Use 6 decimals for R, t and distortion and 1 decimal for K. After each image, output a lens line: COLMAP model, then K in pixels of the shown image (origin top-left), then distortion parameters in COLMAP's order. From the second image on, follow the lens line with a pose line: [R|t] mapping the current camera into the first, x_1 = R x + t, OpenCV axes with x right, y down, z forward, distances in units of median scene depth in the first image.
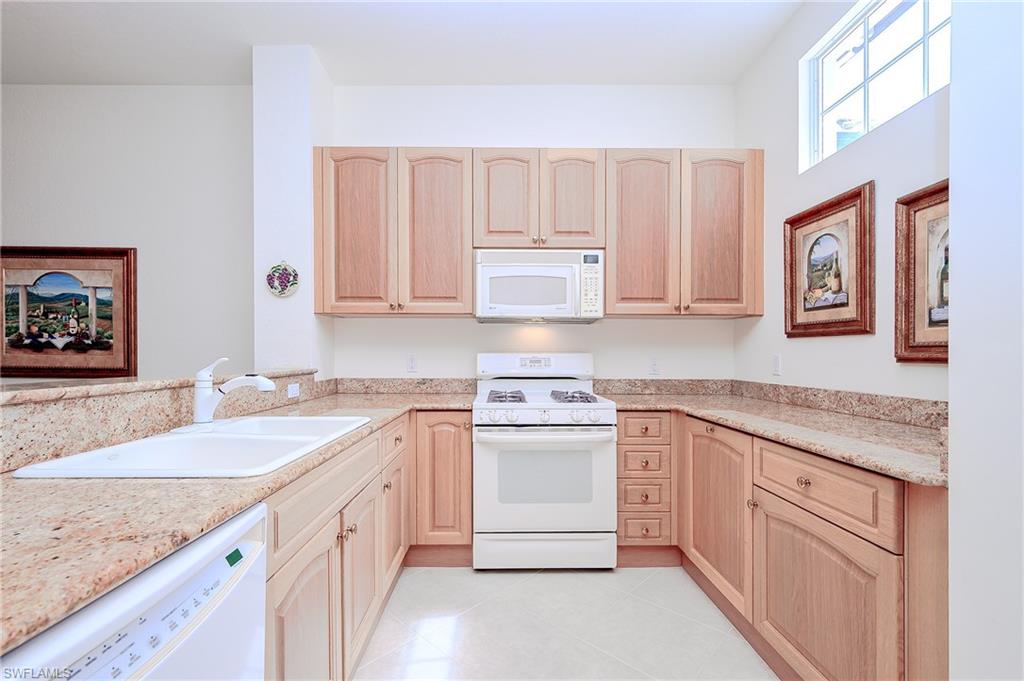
lens RADIAL K [[442.0, 0, 506.7], [0, 442.0, 355.5], [0, 0, 1]] dist [-0.001472, -0.000106]
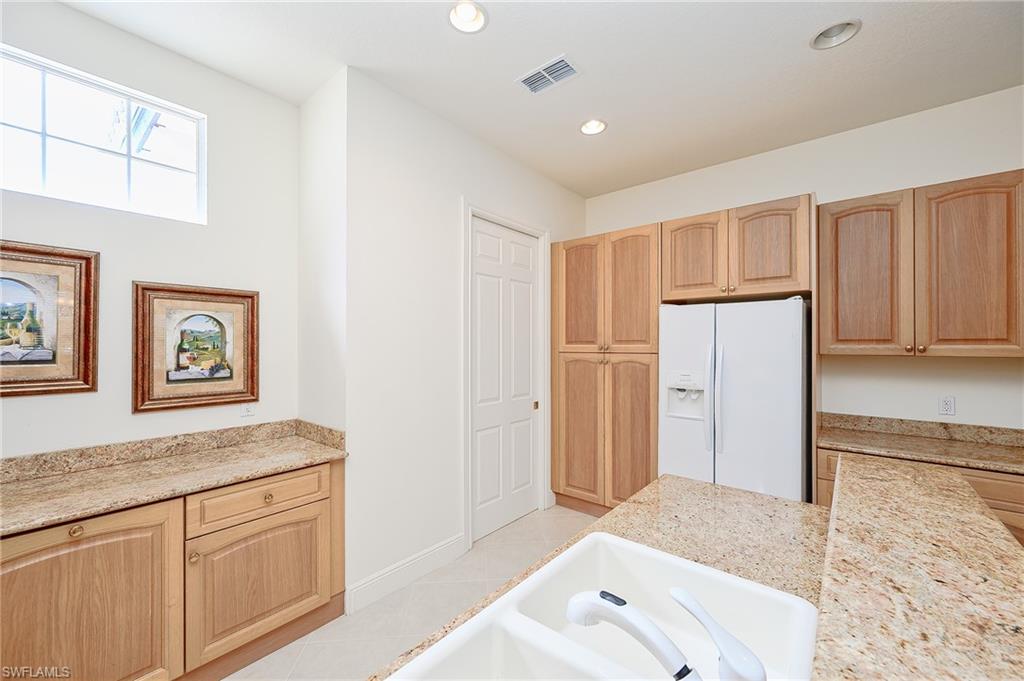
lens RADIAL K [[405.4, 0, 507.6], [0, 405.4, 344.3], [0, 0, 1]] dist [-0.000307, -0.000087]
pose [[-0.754194, -0.000096, 0.656651, -0.521213], [0.000747, 0.999999, 0.001003, -0.142898], [-0.656651, 0.001247, -0.754194, 0.937000]]
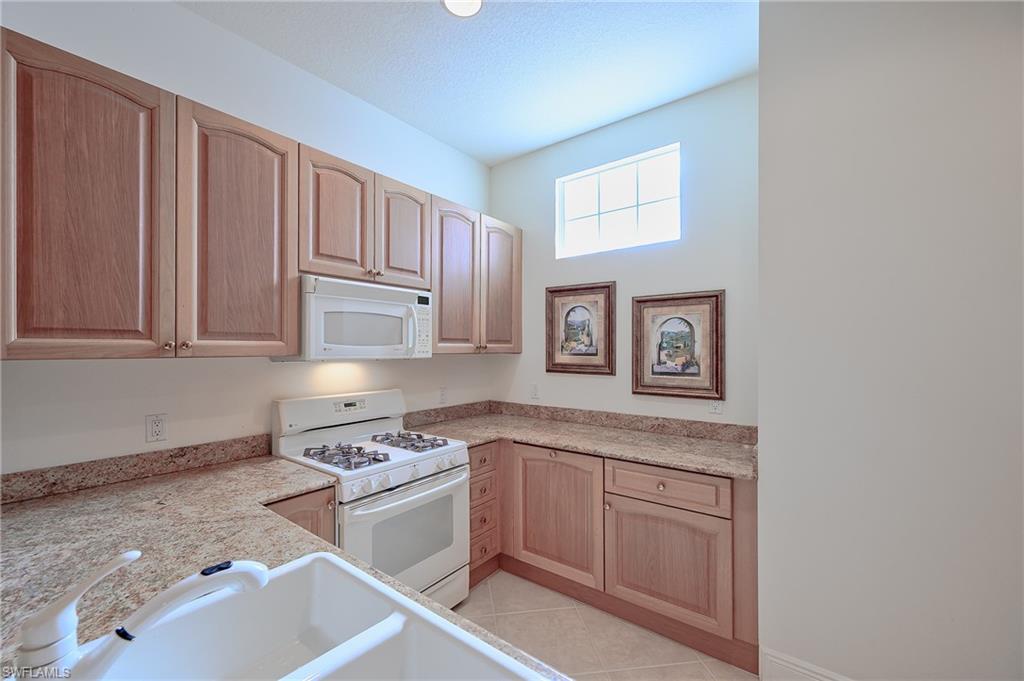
lens RADIAL K [[405.4, 0, 507.6], [0, 405.4, 344.3], [0, 0, 1]] dist [-0.000307, -0.000087]
pose [[0.618723, 0.003253, 0.785603, -0.502933], [0.004342, 0.999962, -0.007560, -0.132667], [-0.785598, 0.008089, 0.618685, 0.334123]]
